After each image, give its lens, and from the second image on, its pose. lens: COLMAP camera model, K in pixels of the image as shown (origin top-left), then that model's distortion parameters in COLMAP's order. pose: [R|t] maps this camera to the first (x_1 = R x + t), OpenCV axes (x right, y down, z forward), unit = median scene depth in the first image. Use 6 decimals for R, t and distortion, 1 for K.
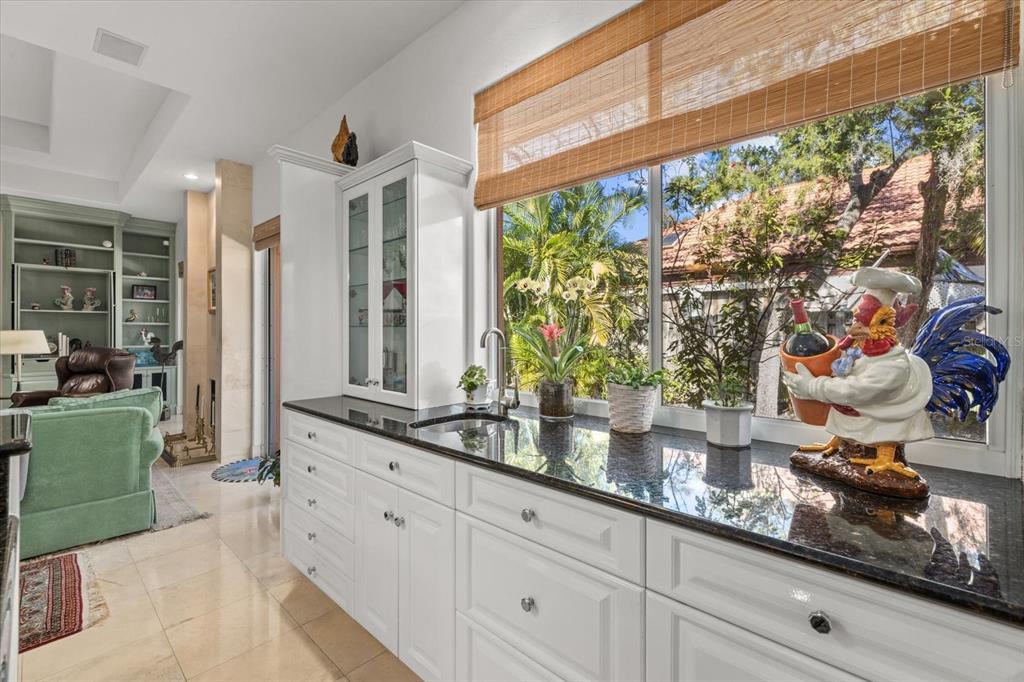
lens RADIAL K [[445.0, 0, 513.3], [0, 445.0, 332.6], [0, 0, 1]] dist [0.003494, 0.000593]
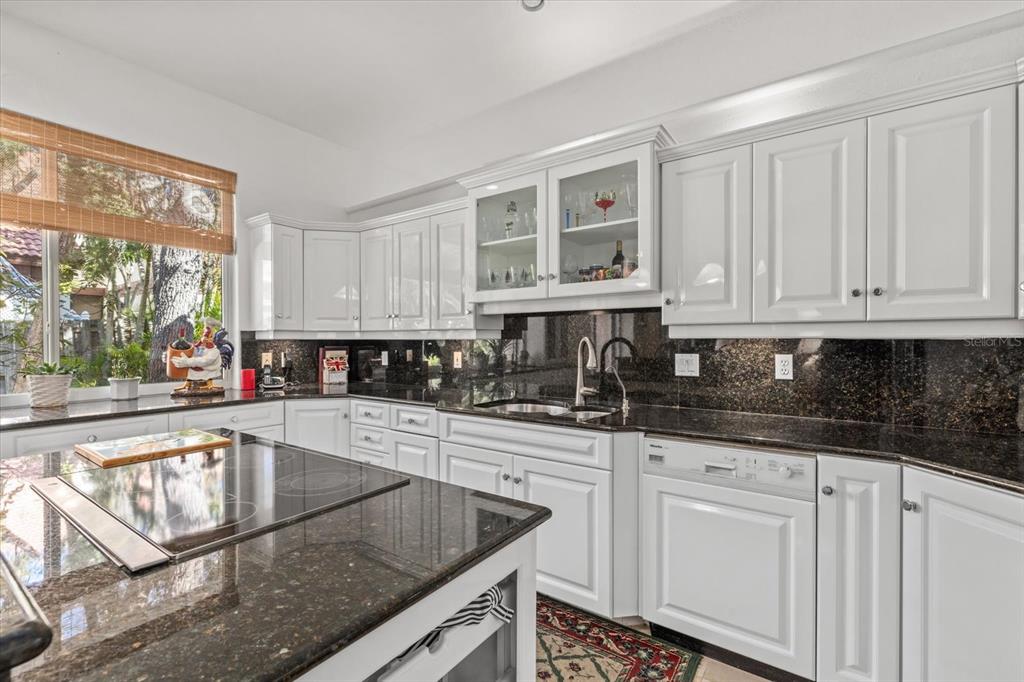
lens RADIAL K [[445.0, 0, 519.5], [0, 445.0, 344.2], [0, 0, 1]] dist [0.003494, 0.000593]
pose [[-0.128743, -0.015850, 0.991551, -2.047523], [-0.001851, 0.999874, 0.015743, -0.020724], [-0.991676, 0.000192, -0.128756, -0.538333]]
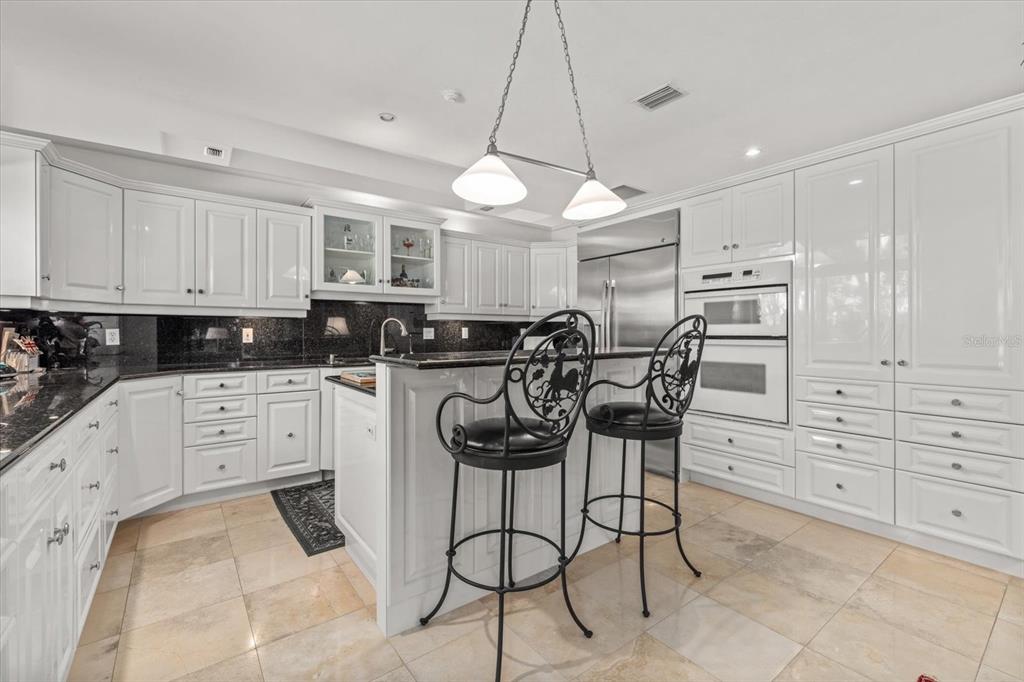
lens RADIAL K [[445.0, 0, 514.7], [0, 445.0, 332.1], [0, 0, 1]] dist [0.003494, 0.000593]
pose [[-0.983700, -0.006312, 0.179704, -1.619974], [-0.006643, 0.999977, -0.001244, 0.090420], [-0.179692, -0.002417, -0.983720, 2.237736]]
